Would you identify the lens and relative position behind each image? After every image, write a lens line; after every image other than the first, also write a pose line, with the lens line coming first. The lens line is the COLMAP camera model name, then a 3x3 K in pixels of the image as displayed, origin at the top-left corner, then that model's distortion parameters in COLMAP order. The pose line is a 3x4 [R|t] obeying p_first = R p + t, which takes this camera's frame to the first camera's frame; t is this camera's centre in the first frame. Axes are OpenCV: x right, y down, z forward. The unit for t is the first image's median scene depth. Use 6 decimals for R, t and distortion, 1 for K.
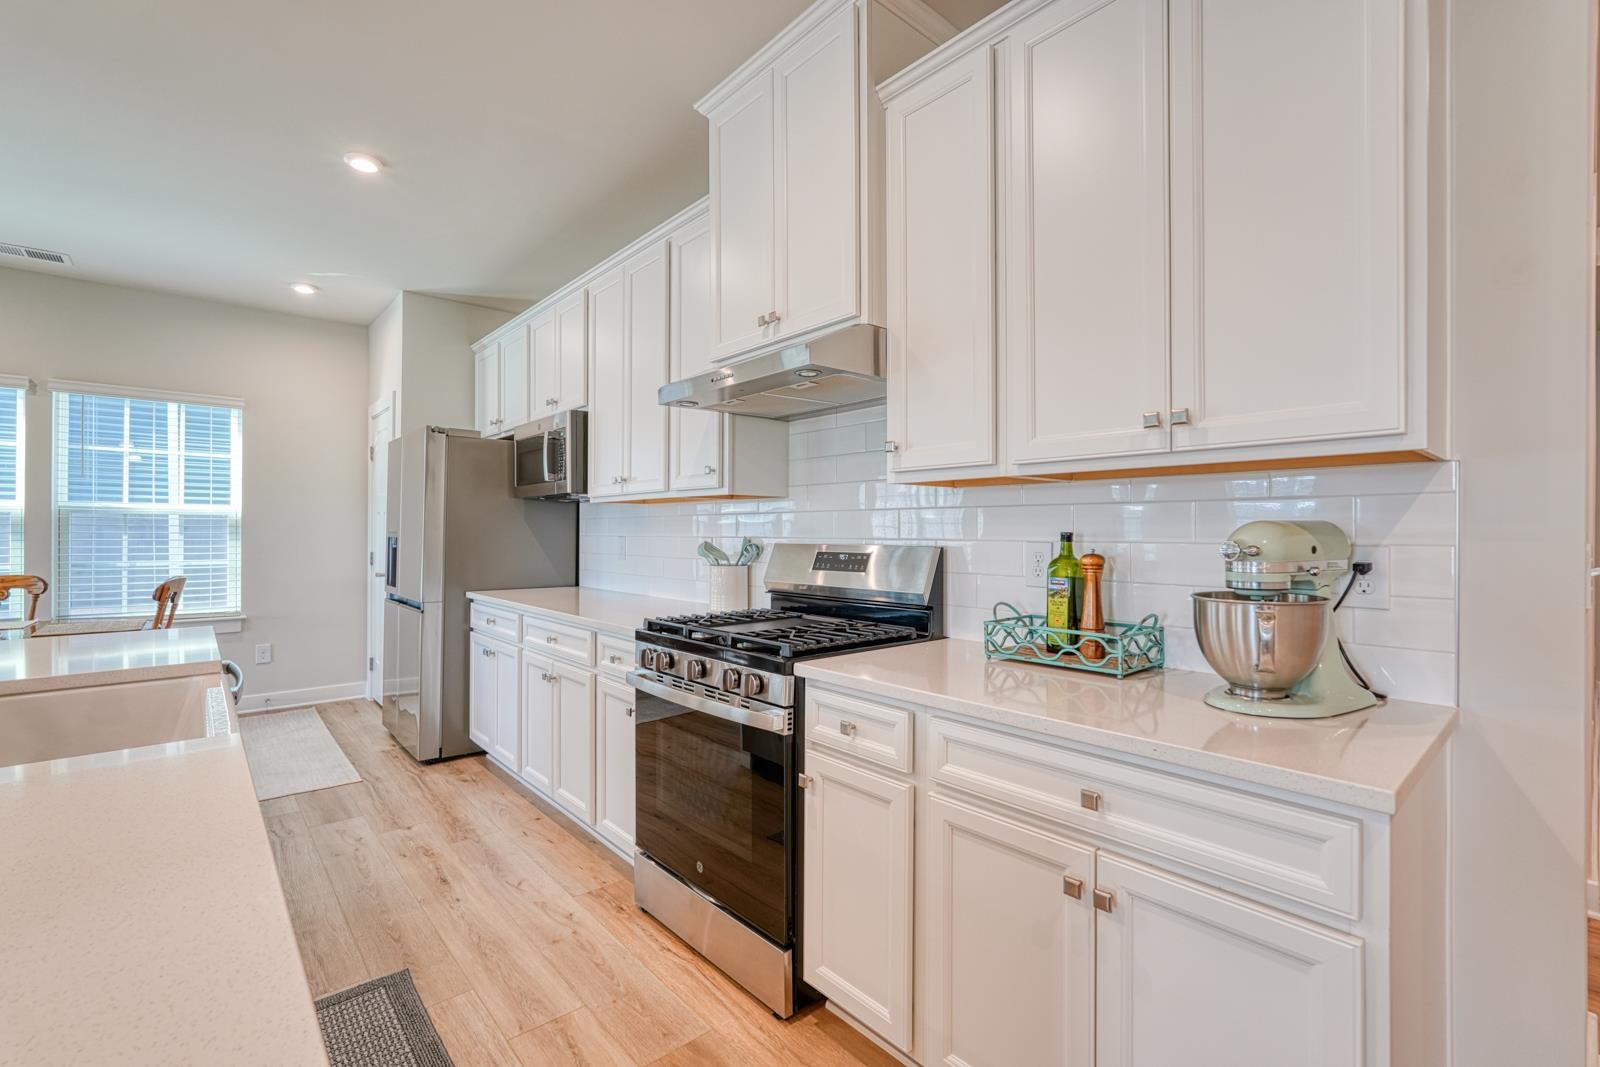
lens RADIAL K [[701.7, 0, 790.8], [0, 701.7, 528.7], [0, 0, 1]] dist [-0.011482, 0.004632]
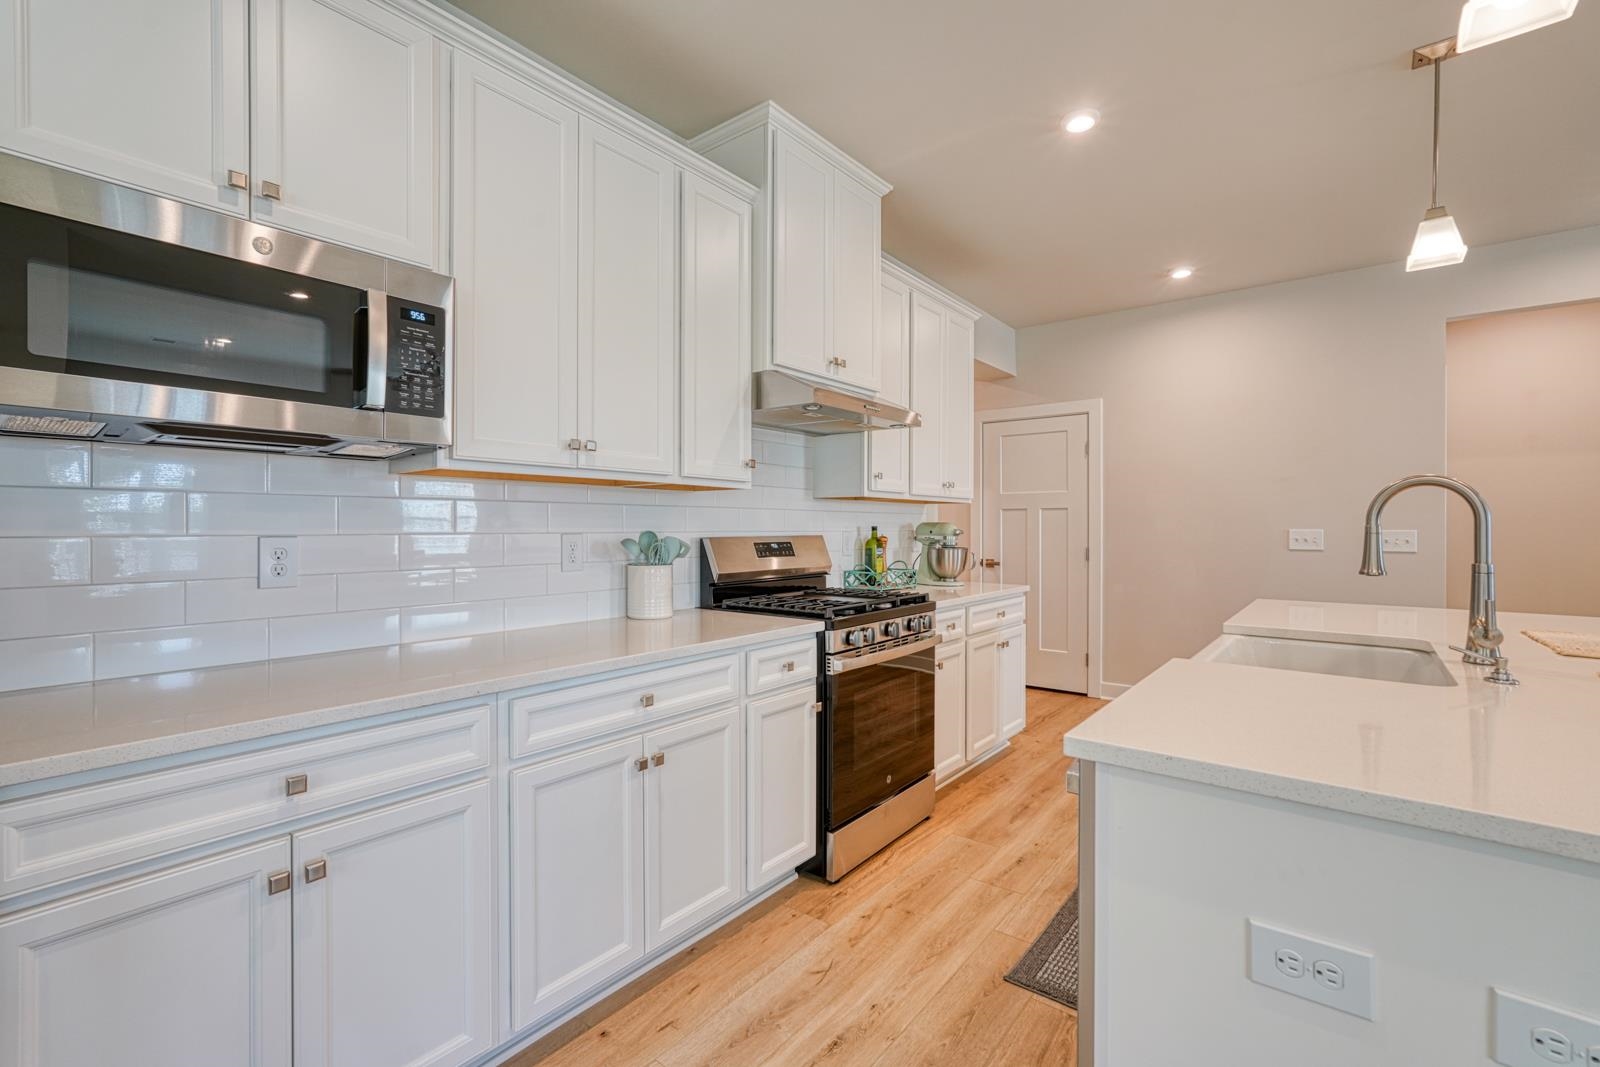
lens RADIAL K [[701.7, 0, 806.5], [0, 701.7, 526.0], [0, 0, 1]] dist [-0.011482, 0.004632]
pose [[-0.189813, -0.002942, 0.981816, -1.152550], [-0.007080, 0.999974, 0.001627, 0.002411], [-0.981795, -0.006642, -0.189829, 1.158742]]
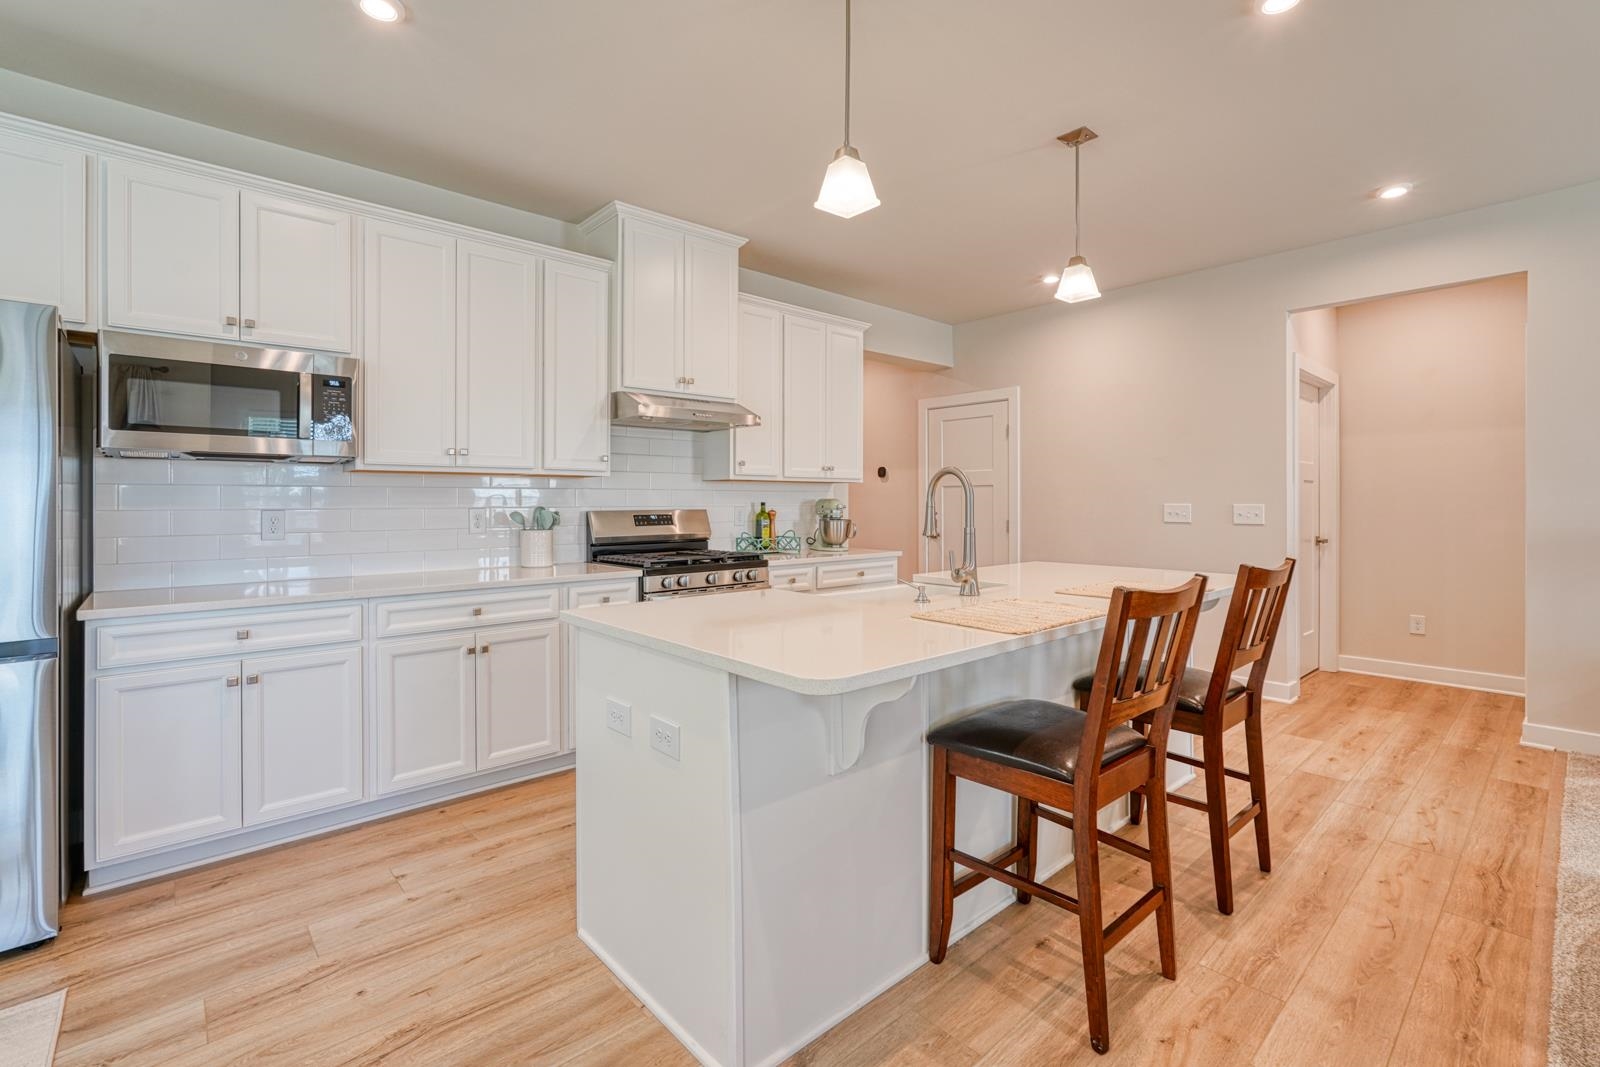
lens RADIAL K [[701.7, 0, 801.1], [0, 701.7, 502.1], [0, 0, 1]] dist [-0.011482, 0.004632]
pose [[-0.011794, -0.001837, 0.999929, -1.583119], [-0.001644, 0.999997, 0.001818, 0.000052], [-0.999929, -0.001622, -0.011797, 0.652156]]
